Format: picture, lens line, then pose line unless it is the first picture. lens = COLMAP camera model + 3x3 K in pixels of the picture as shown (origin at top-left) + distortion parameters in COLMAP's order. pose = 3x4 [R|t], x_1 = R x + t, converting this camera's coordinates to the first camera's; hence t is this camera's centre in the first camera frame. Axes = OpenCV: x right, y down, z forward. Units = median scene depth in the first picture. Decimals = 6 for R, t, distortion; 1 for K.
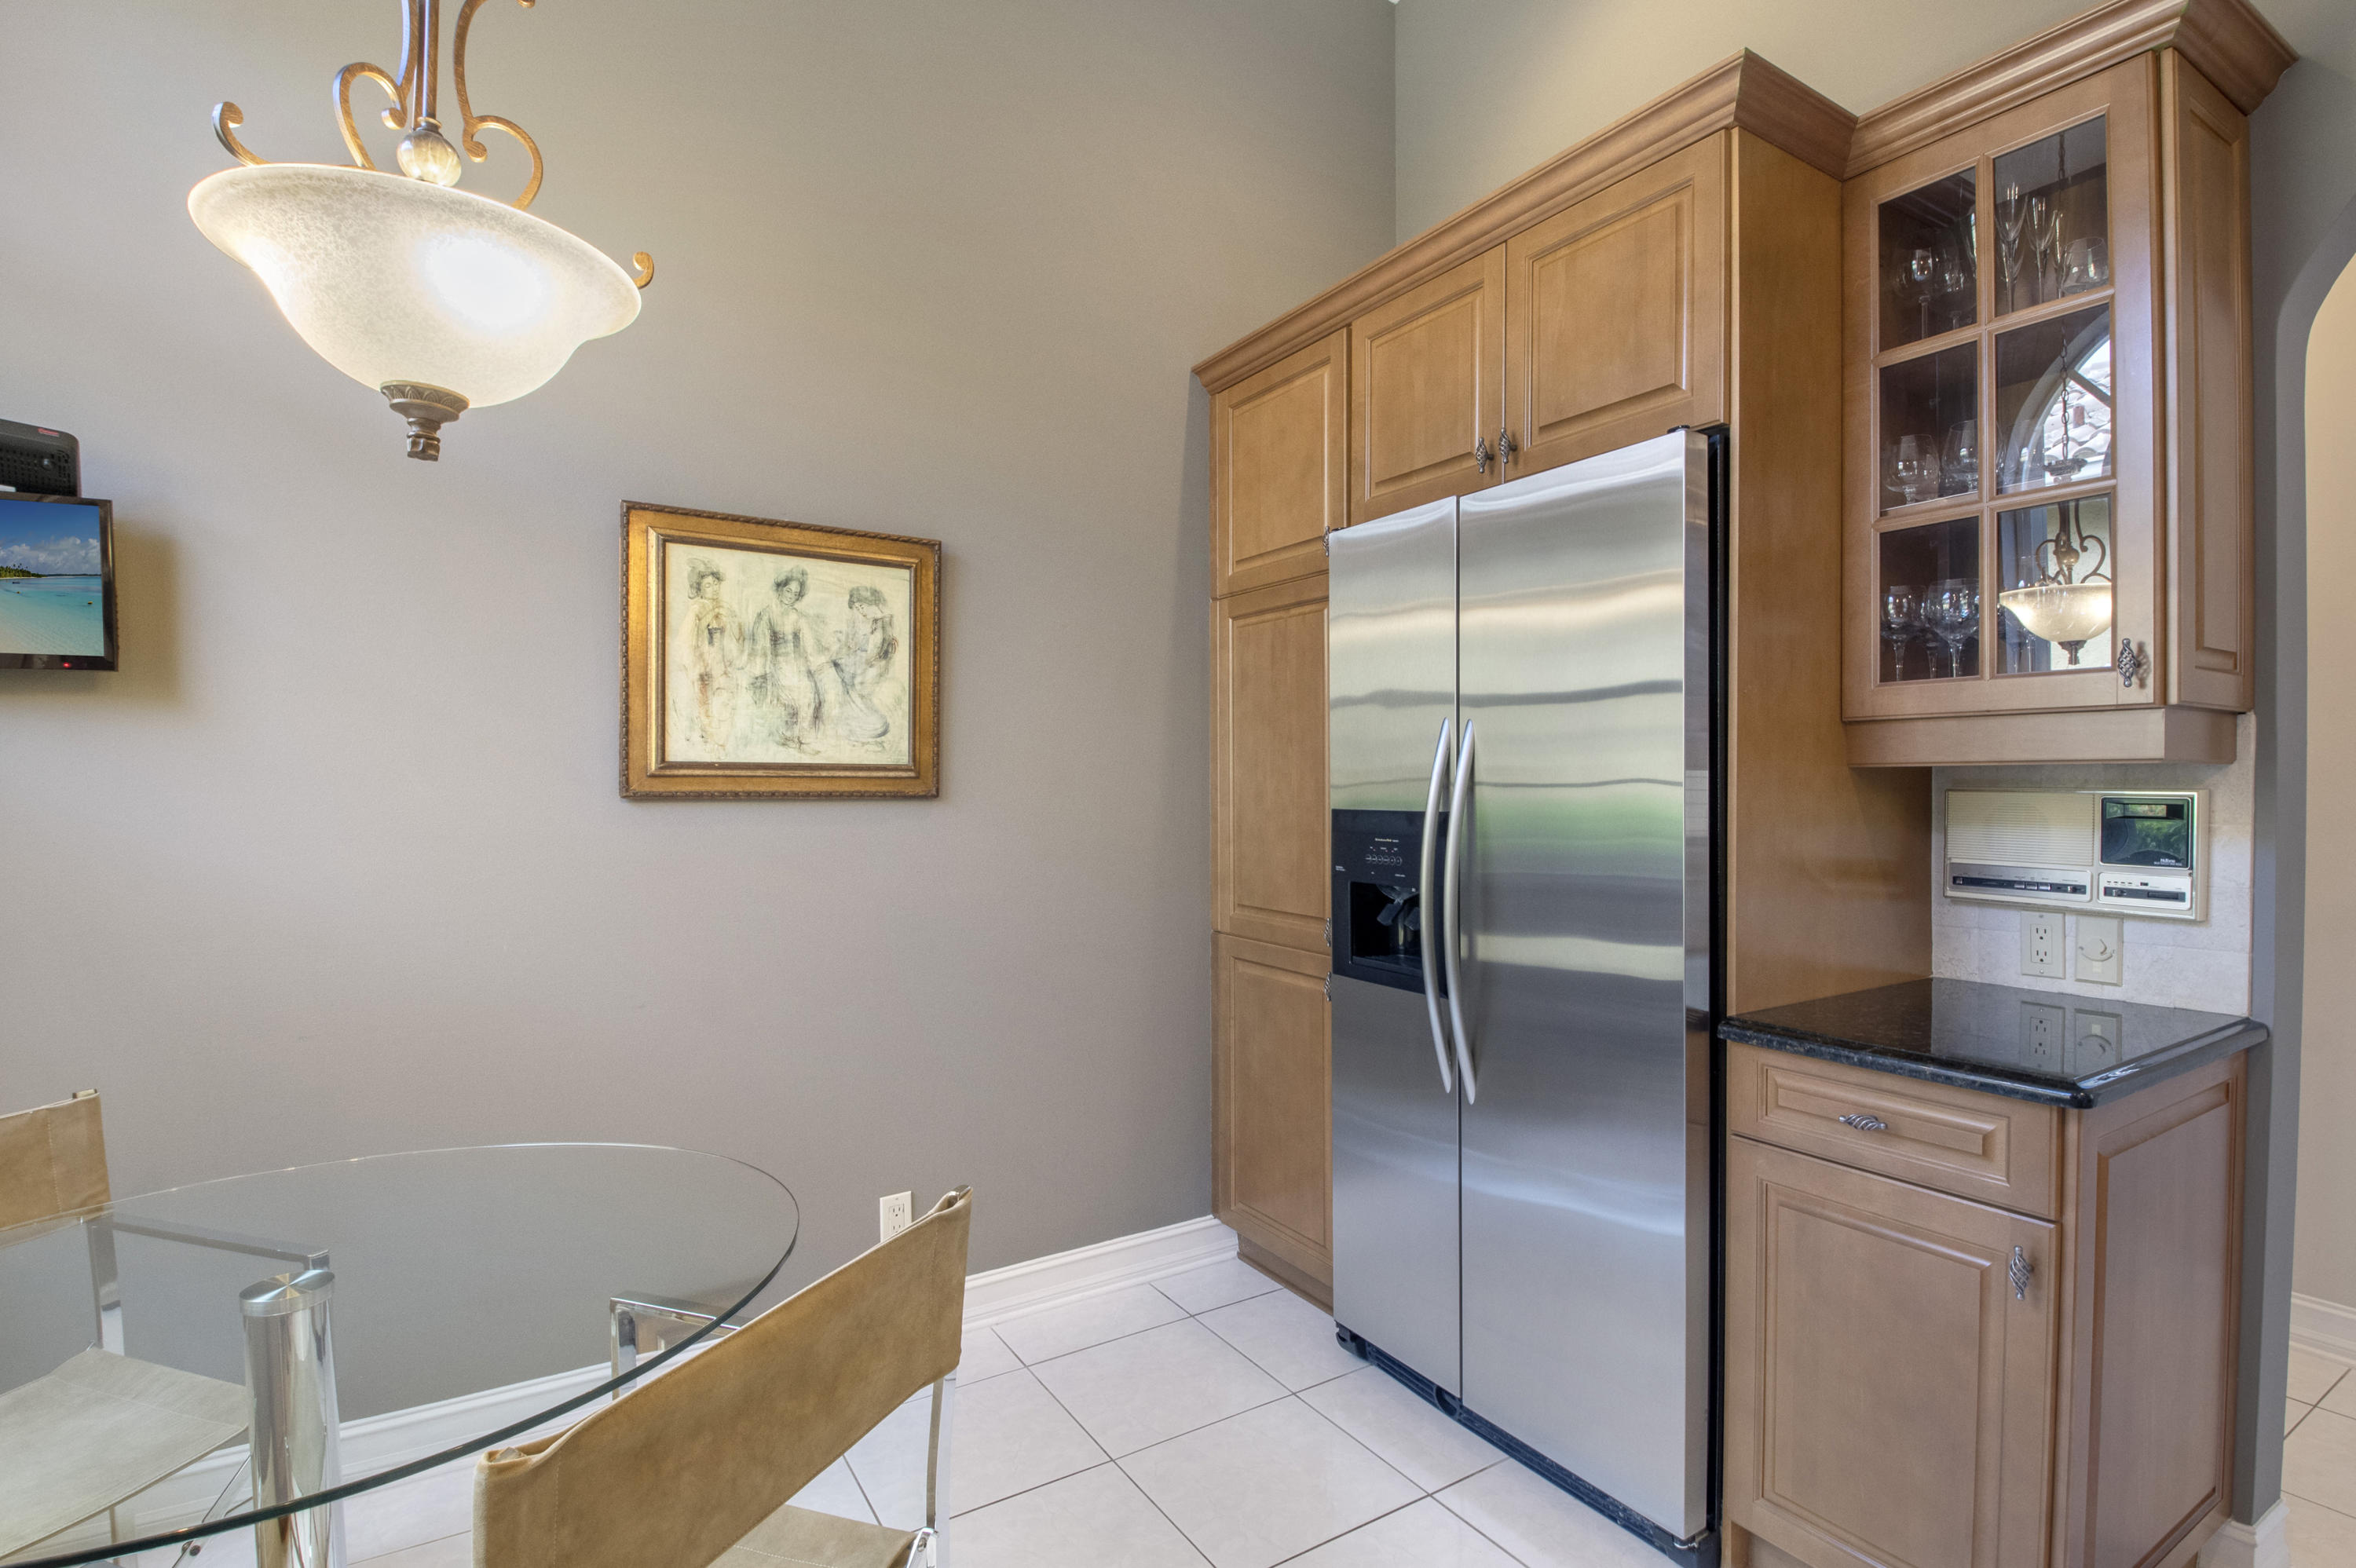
lens RADIAL K [[1131.5, 0, 1269.1], [0, 1131.5, 789.3], [0, 0, 1]] dist [0.018928, -0.025501]
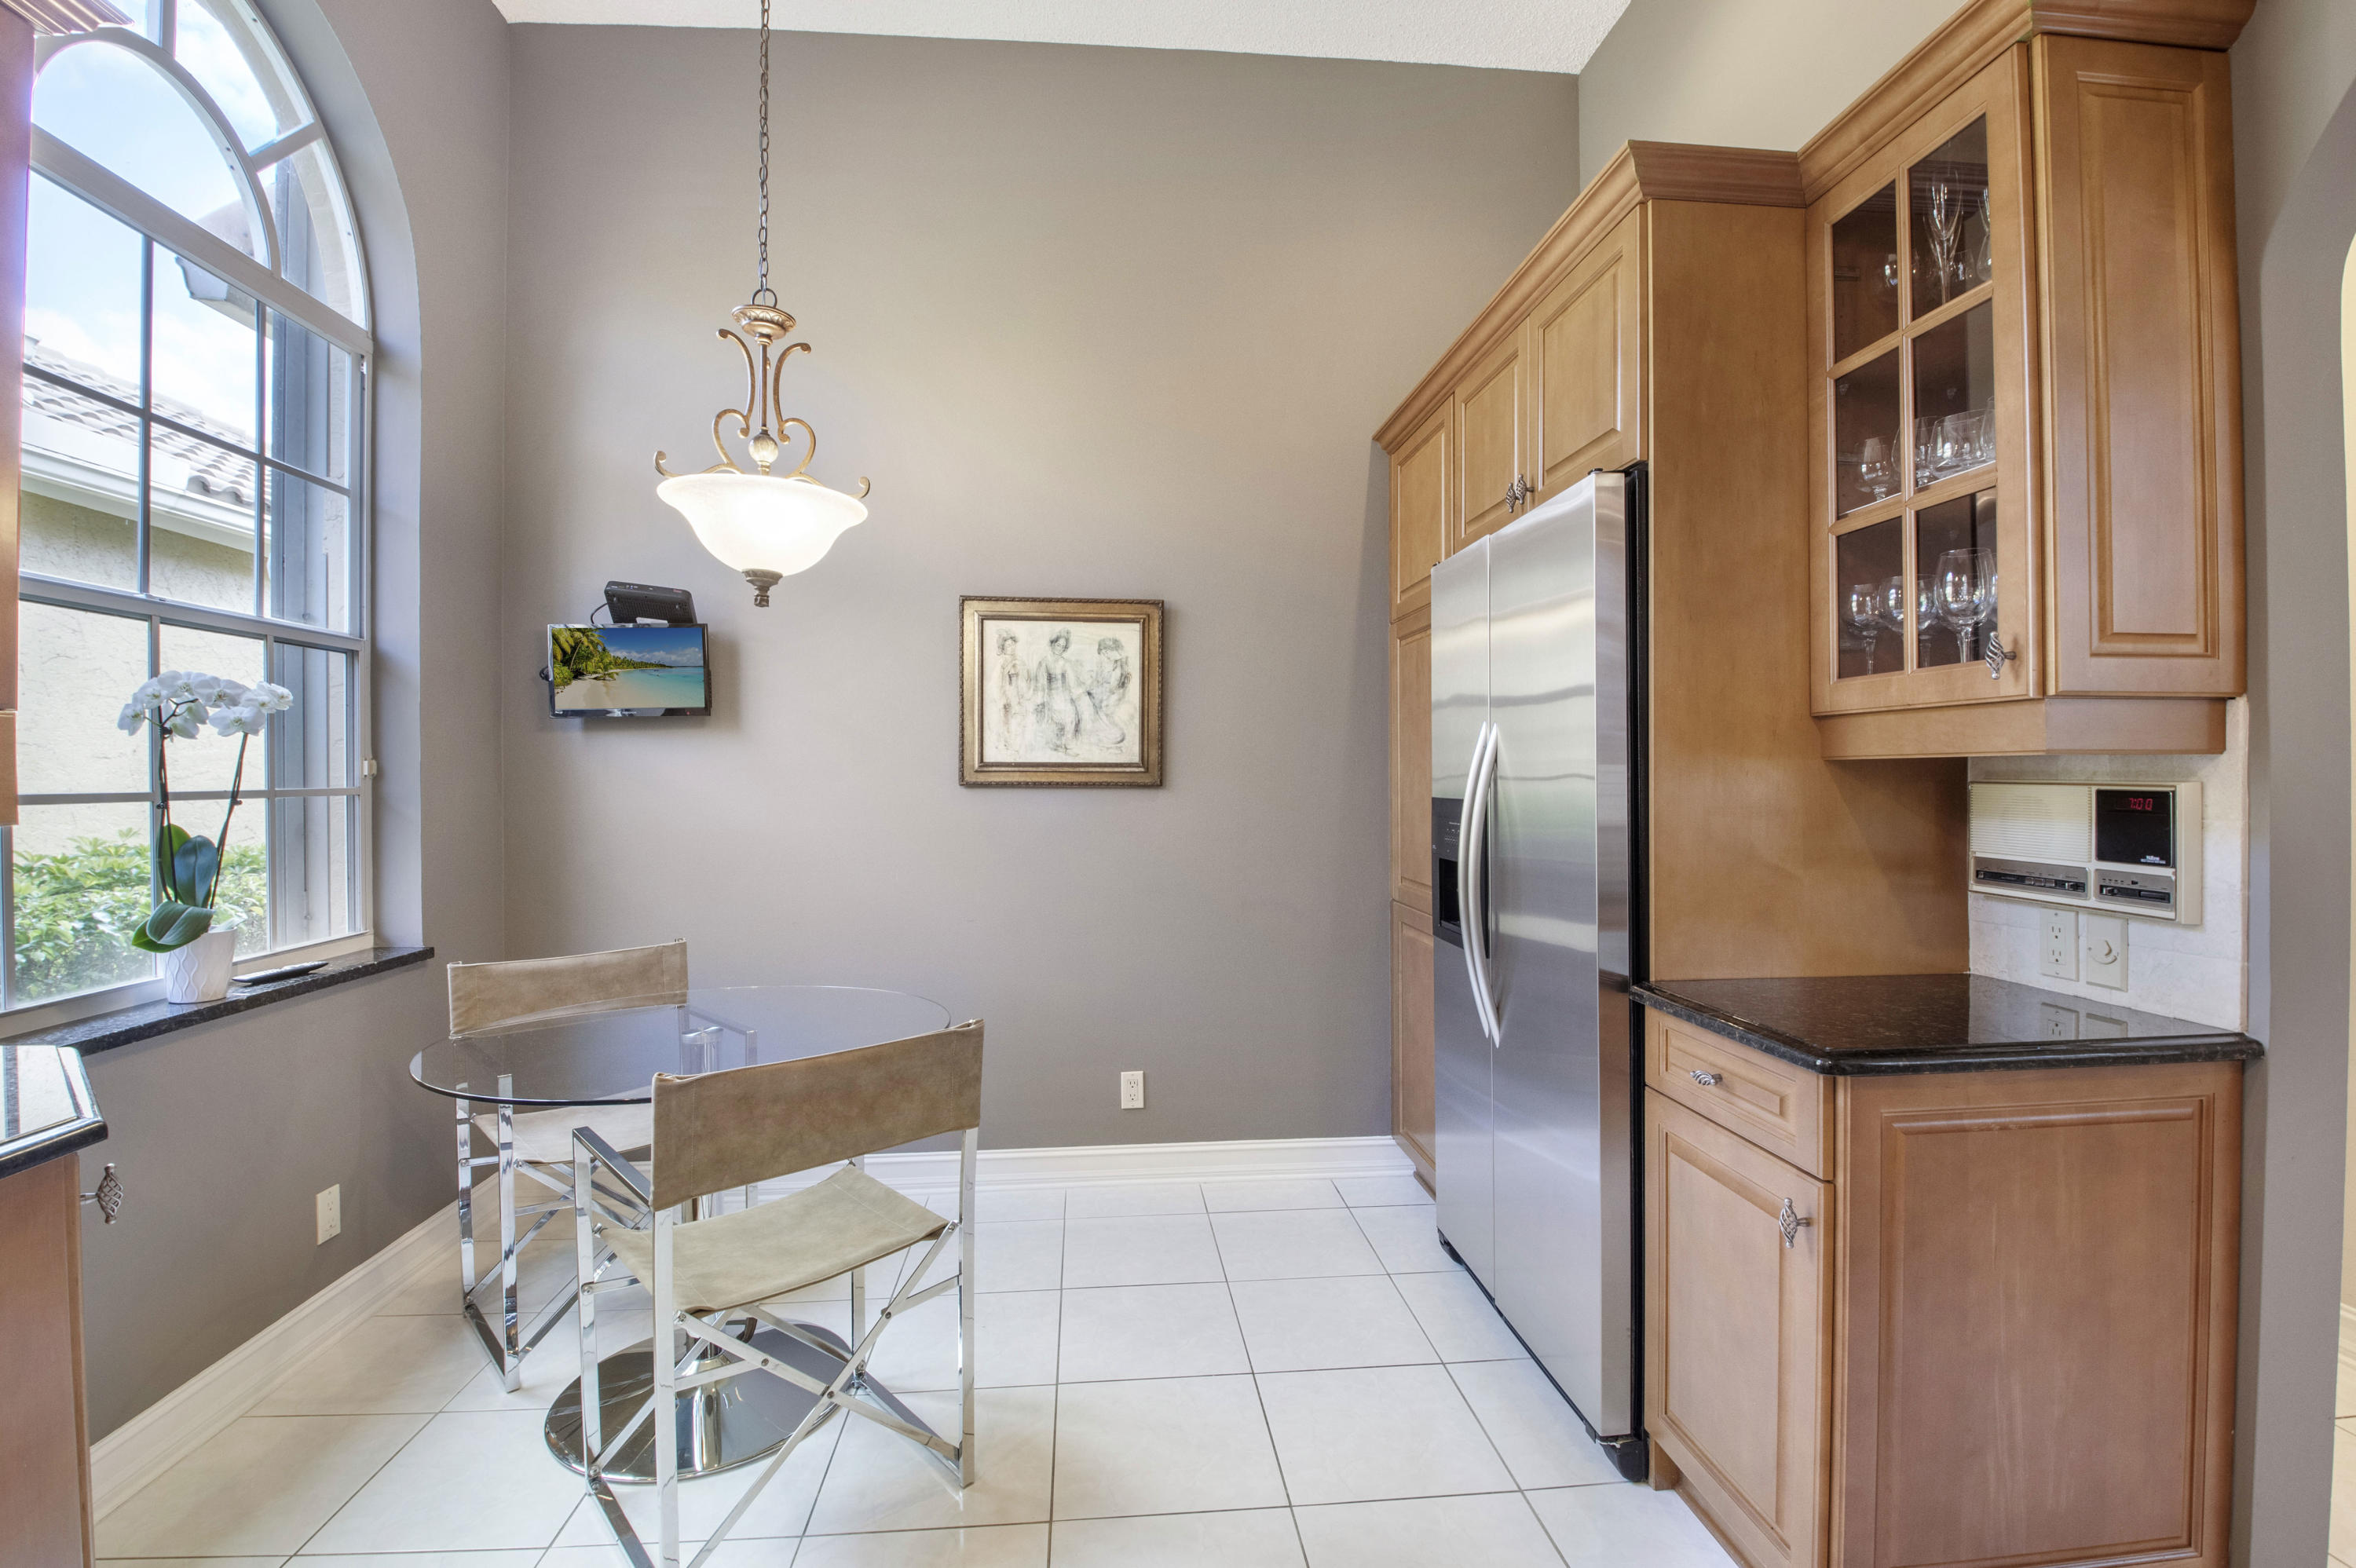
lens RADIAL K [[1045.9, 0, 1192.6], [0, 1045.9, 766.9], [0, 0, 1]] dist [0.014432, -0.019882]
pose [[0.876868, -0.005125, -0.480704, 0.457881], [-0.001602, 0.999906, -0.013582, 0.000681], [0.480729, 0.012680, 0.876778, -0.122135]]
